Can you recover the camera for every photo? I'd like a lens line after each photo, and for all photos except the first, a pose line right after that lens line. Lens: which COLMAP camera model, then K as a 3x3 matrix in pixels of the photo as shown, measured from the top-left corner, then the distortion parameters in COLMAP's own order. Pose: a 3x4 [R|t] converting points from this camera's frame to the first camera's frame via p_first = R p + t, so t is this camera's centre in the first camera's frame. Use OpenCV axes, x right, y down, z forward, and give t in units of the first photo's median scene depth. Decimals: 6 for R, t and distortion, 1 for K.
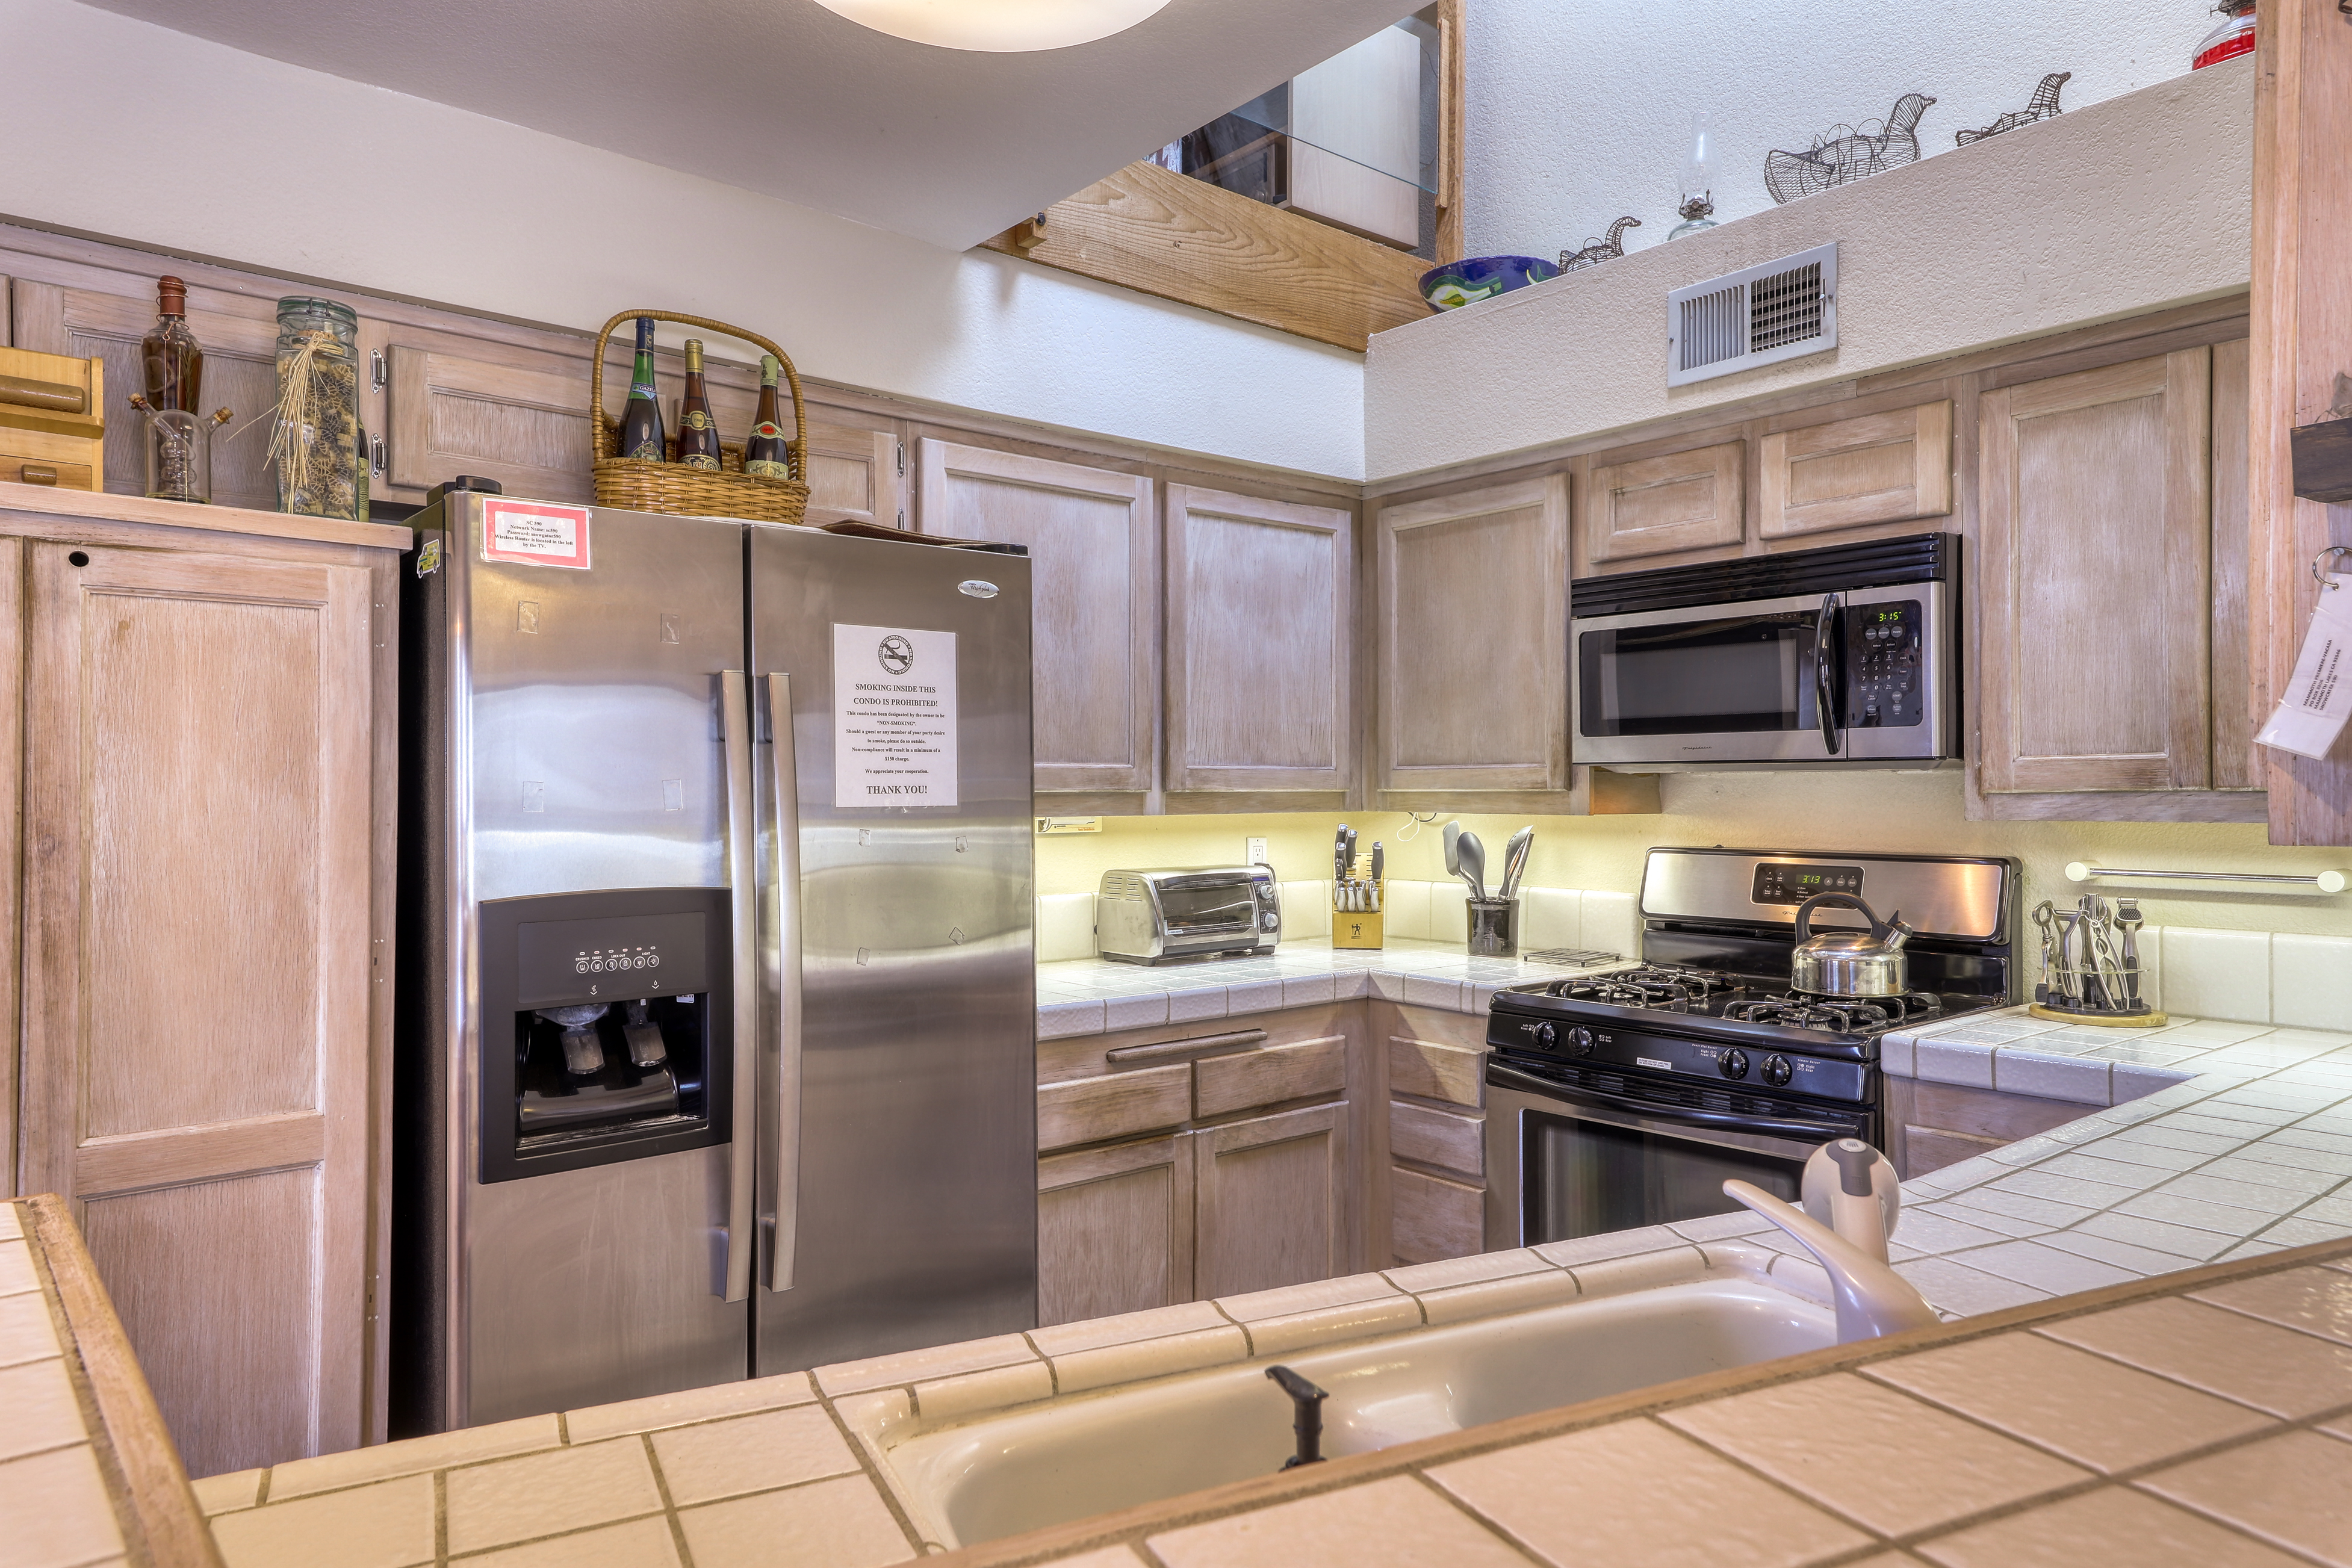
lens RADIAL K [[1512.4, 0, 1176.0], [0, 1512.4, 784.0], [0, 0, 1]] dist [0.000055, -0.000091]
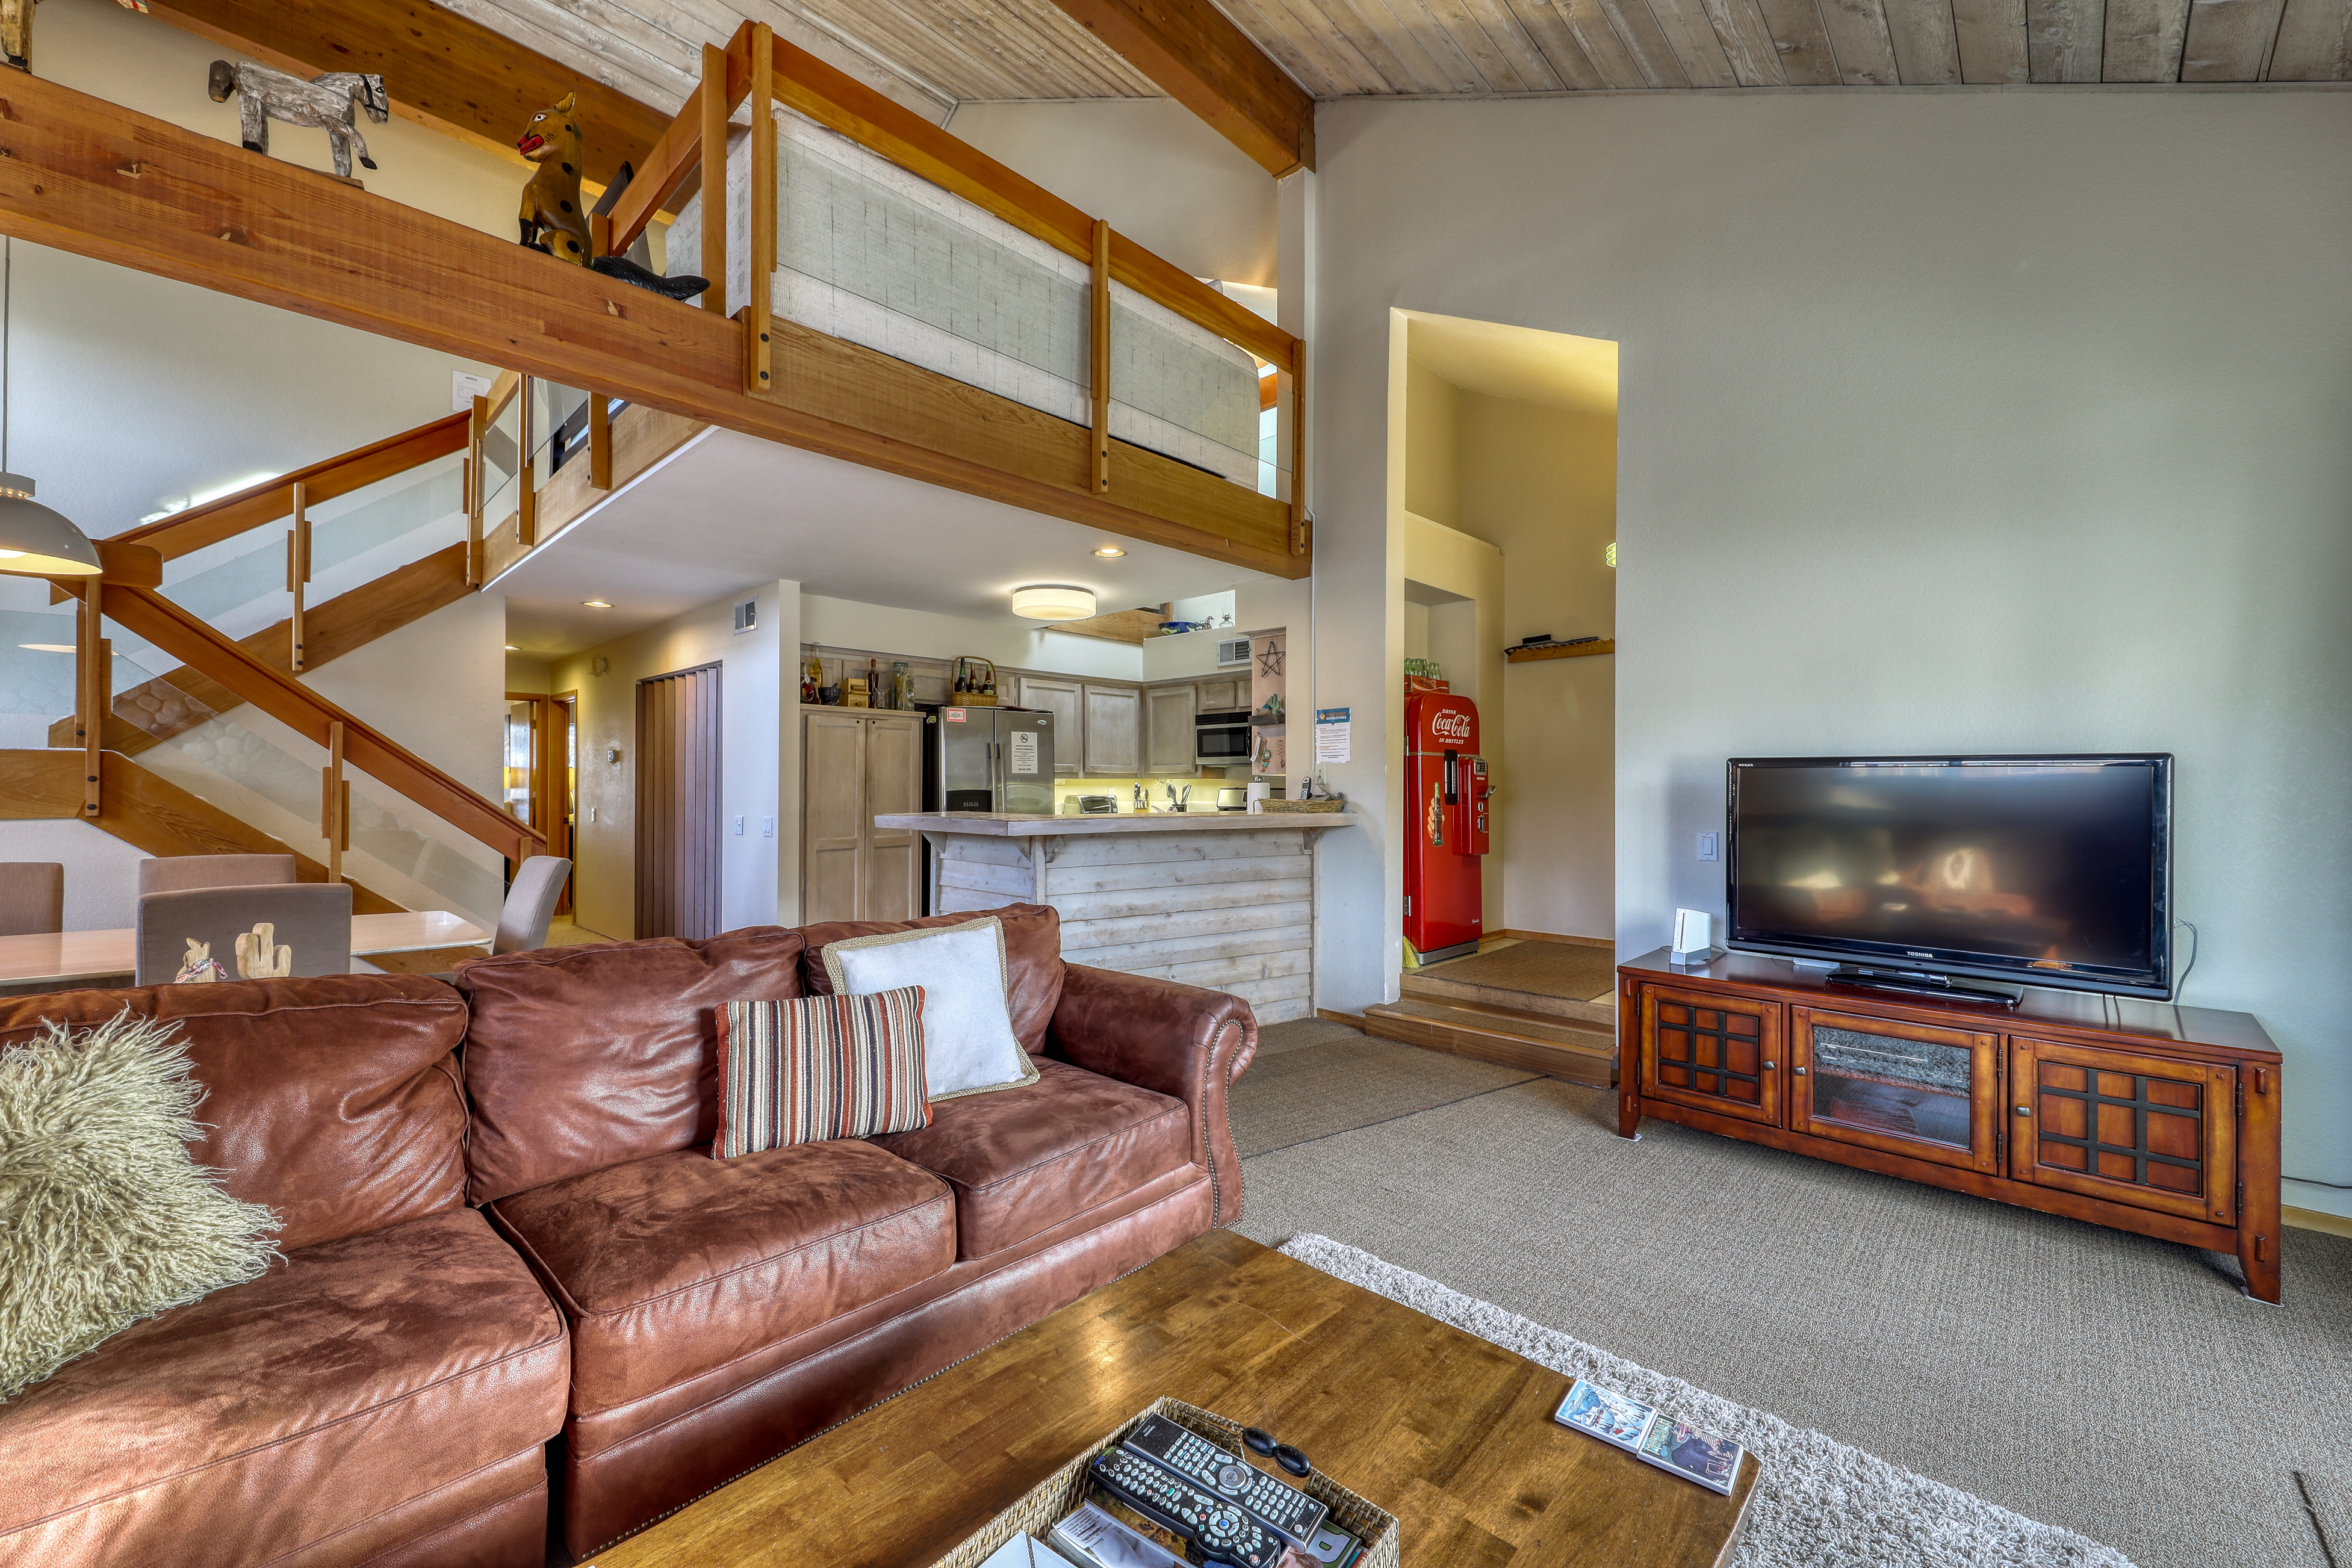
lens RADIAL K [[931.1, 0, 1176.0], [0, 931.1, 784.0], [0, 0, 1]] dist [0.000417, 0.000041]
pose [[0.994581, 0.003498, 0.103902, -0.019697], [-0.003976, 0.999982, 0.004393, 0.022411], [-0.103885, -0.004783, 0.994578, -1.199677]]
